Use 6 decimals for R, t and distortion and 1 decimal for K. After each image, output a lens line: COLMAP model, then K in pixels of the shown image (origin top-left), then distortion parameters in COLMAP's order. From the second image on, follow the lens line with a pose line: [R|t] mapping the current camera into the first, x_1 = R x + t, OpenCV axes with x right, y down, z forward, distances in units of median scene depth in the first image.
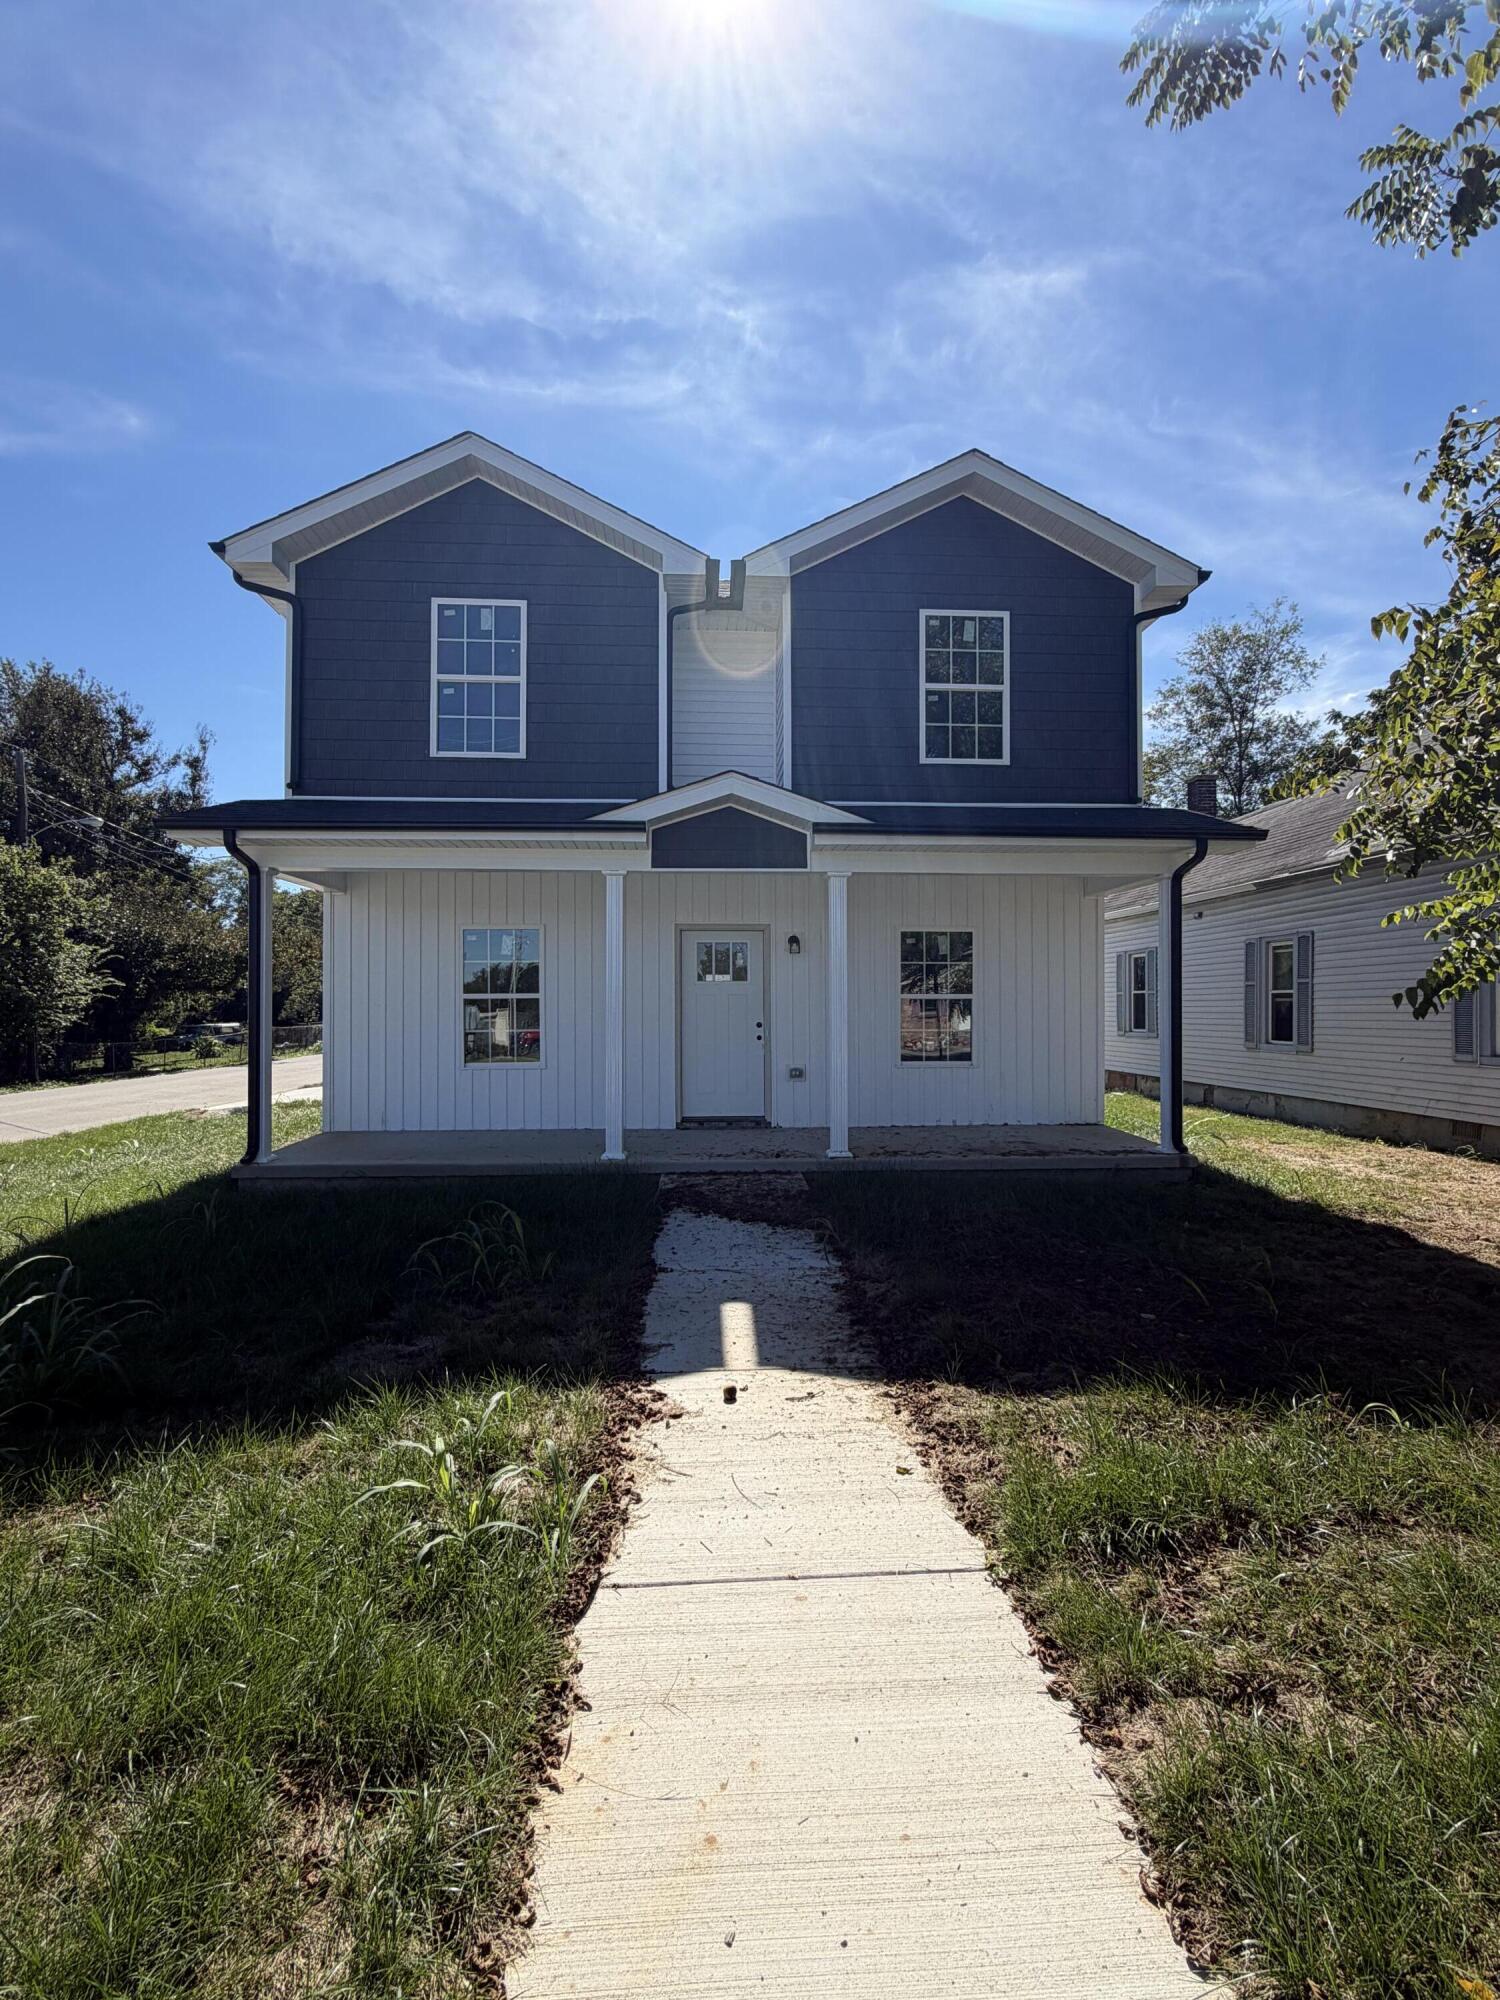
lens RADIAL K [[950.7, 0, 750.0], [0, 950.7, 1000.0], [0, 0, 1]] dist [0.002118, -0.000911]
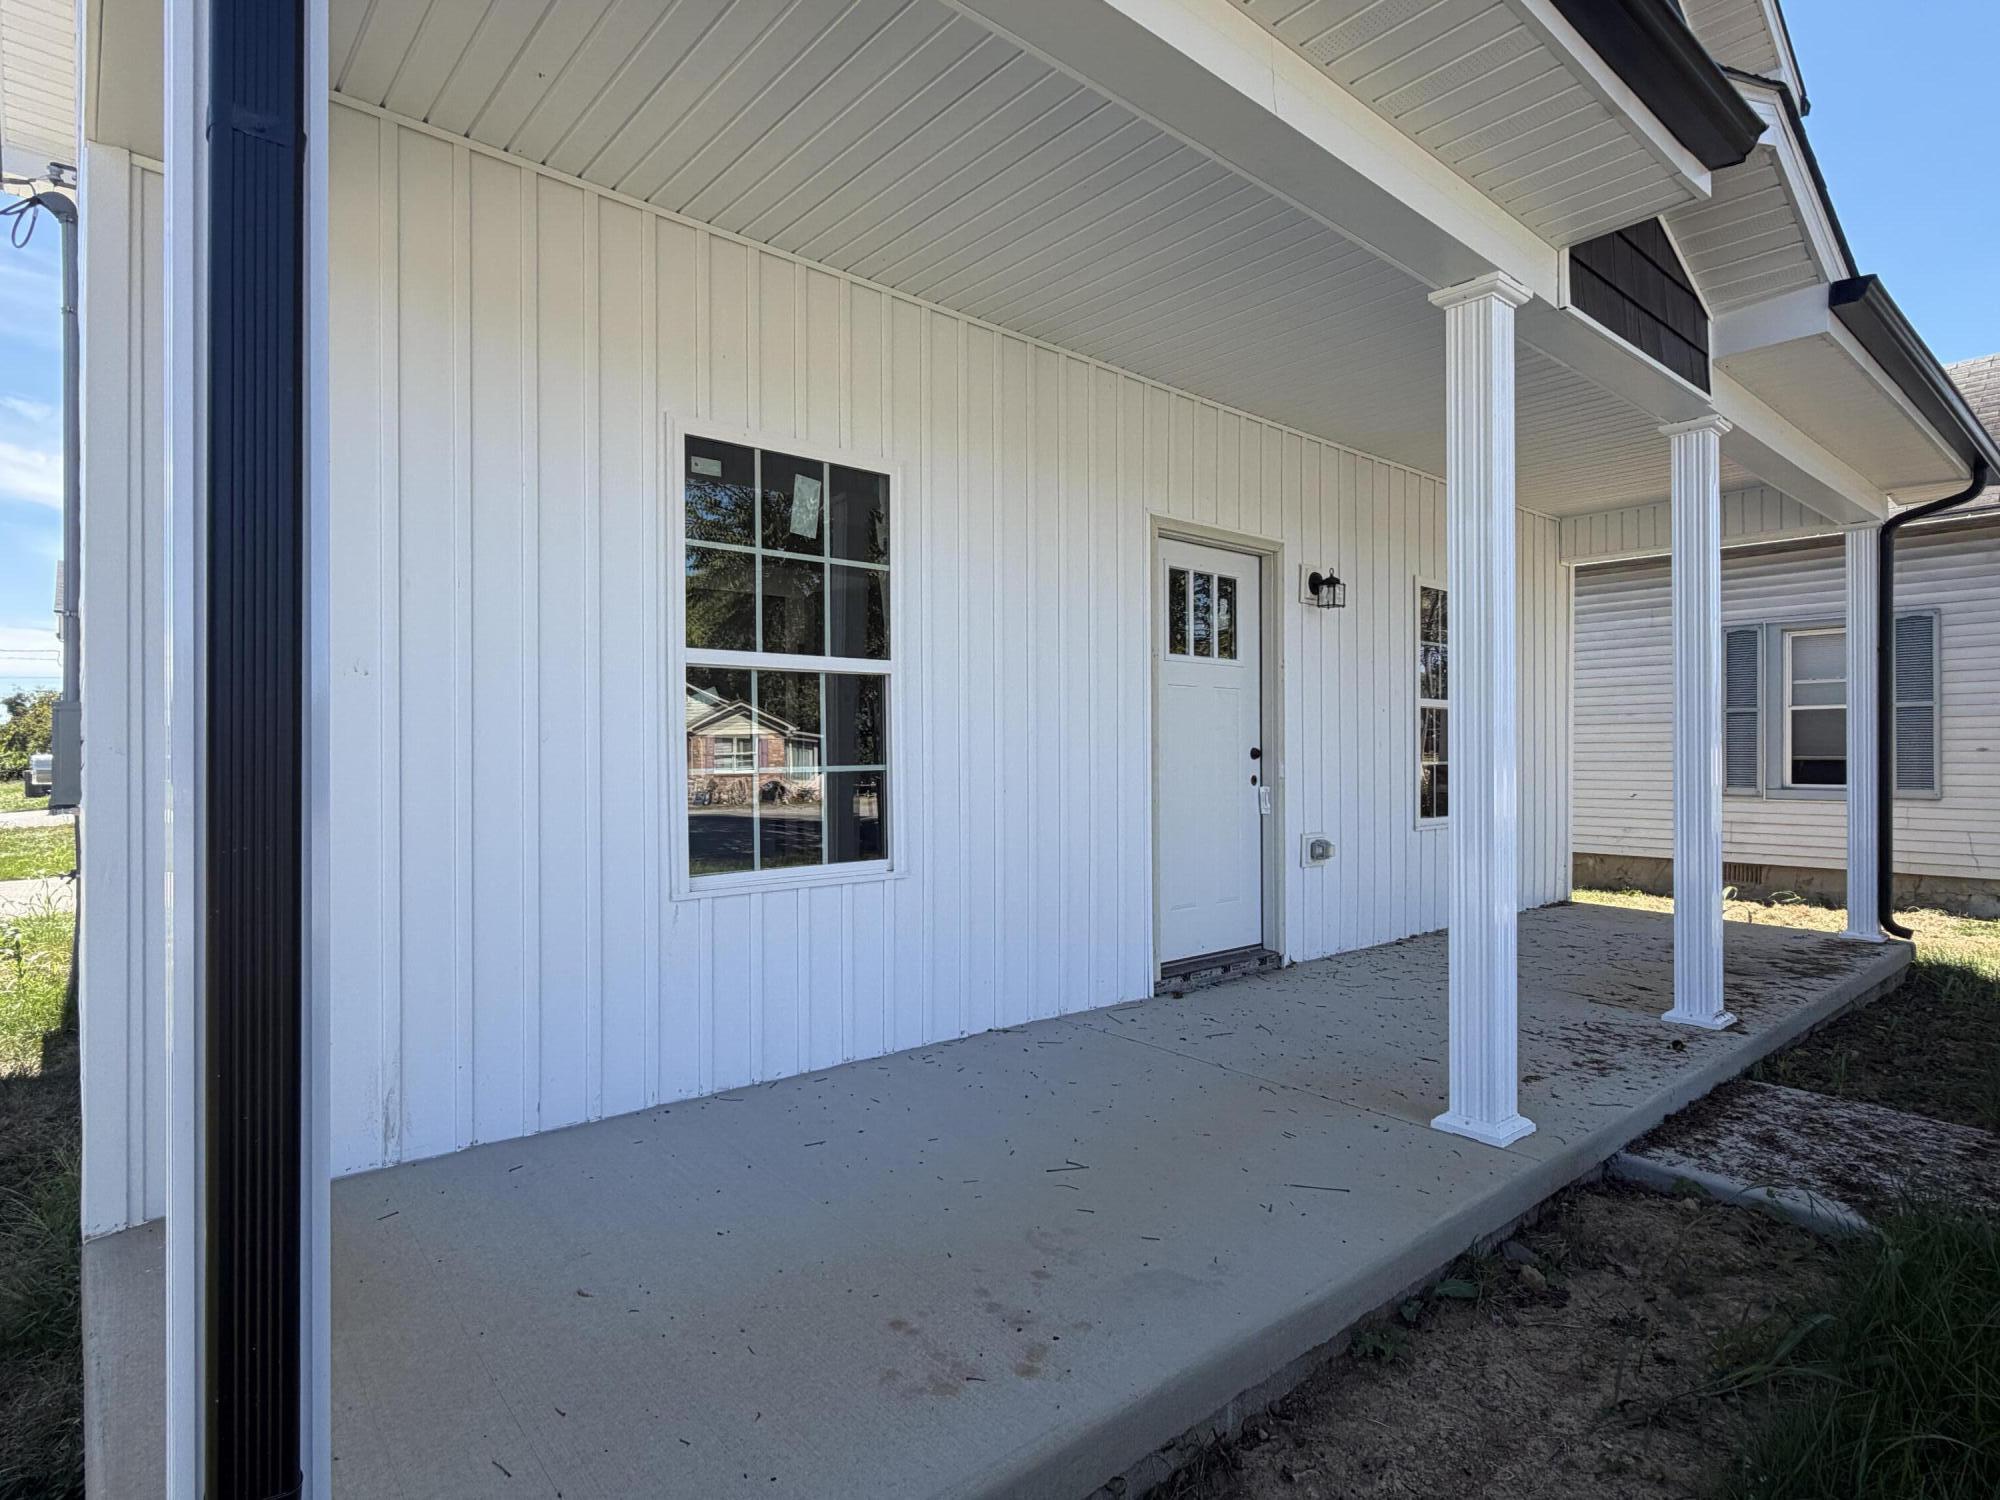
lens RADIAL K [[1064.3, 0, 1000.0], [0, 1064.3, 750.0], [0, 0, 1]] dist [0.000805, 0.000010]
pose [[0.796358, 0.002775, 0.604819, -0.417706], [-0.005619, 0.999980, 0.002812, 0.024008], [-0.604800, -0.005638, 0.796358, 0.653831]]
